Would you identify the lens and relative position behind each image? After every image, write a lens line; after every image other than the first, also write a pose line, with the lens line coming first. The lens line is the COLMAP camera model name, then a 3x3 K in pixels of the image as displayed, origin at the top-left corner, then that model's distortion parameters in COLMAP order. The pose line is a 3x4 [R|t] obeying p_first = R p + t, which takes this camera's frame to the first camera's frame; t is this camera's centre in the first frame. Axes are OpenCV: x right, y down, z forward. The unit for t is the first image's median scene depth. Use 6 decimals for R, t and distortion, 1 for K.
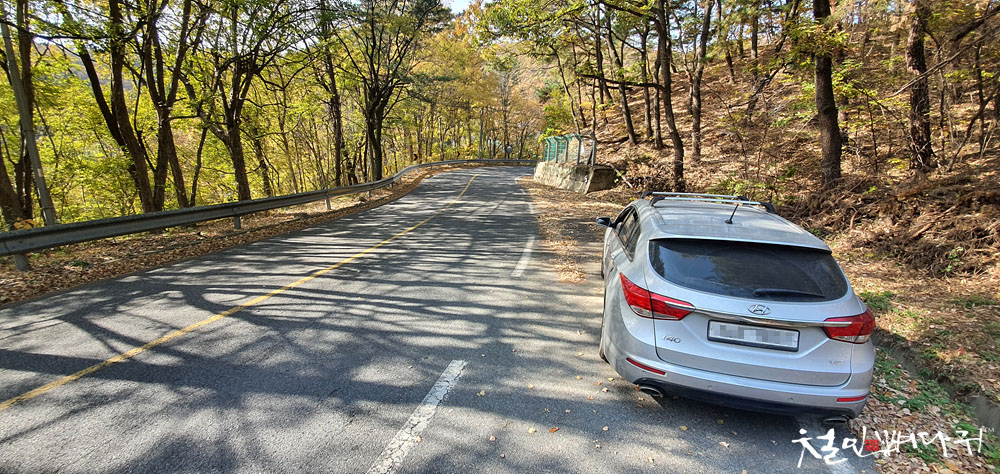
lens RADIAL K [[396.0, 0, 495.9], [0, 396.0, 240.9], [0, 0, 1]] dist [0.009109, -0.013590]
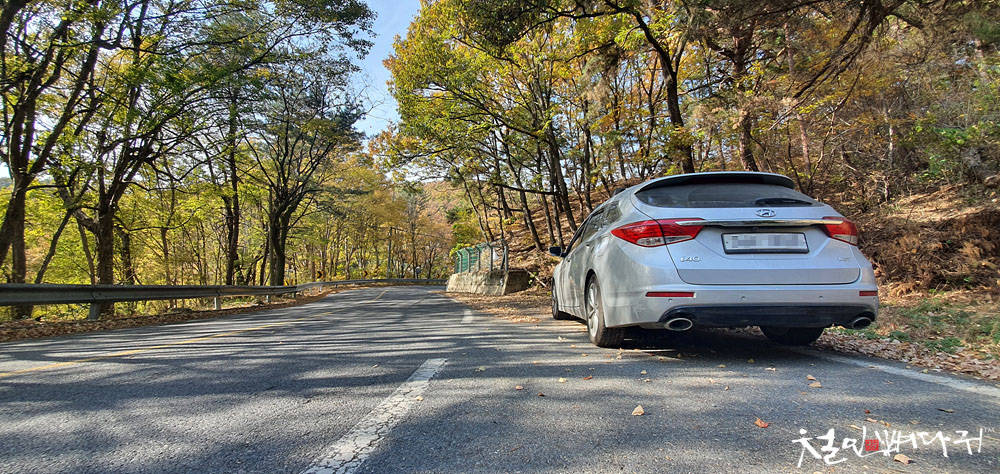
lens RADIAL K [[396.0, 0, 495.9], [0, 396.0, 240.9], [0, 0, 1]] dist [0.009109, -0.013590]
pose [[0.971923, -0.011099, 0.235037, -0.117331], [0.084387, 0.948879, -0.304150, 0.239346], [-0.219646, 0.315444, 0.923174, 0.118648]]
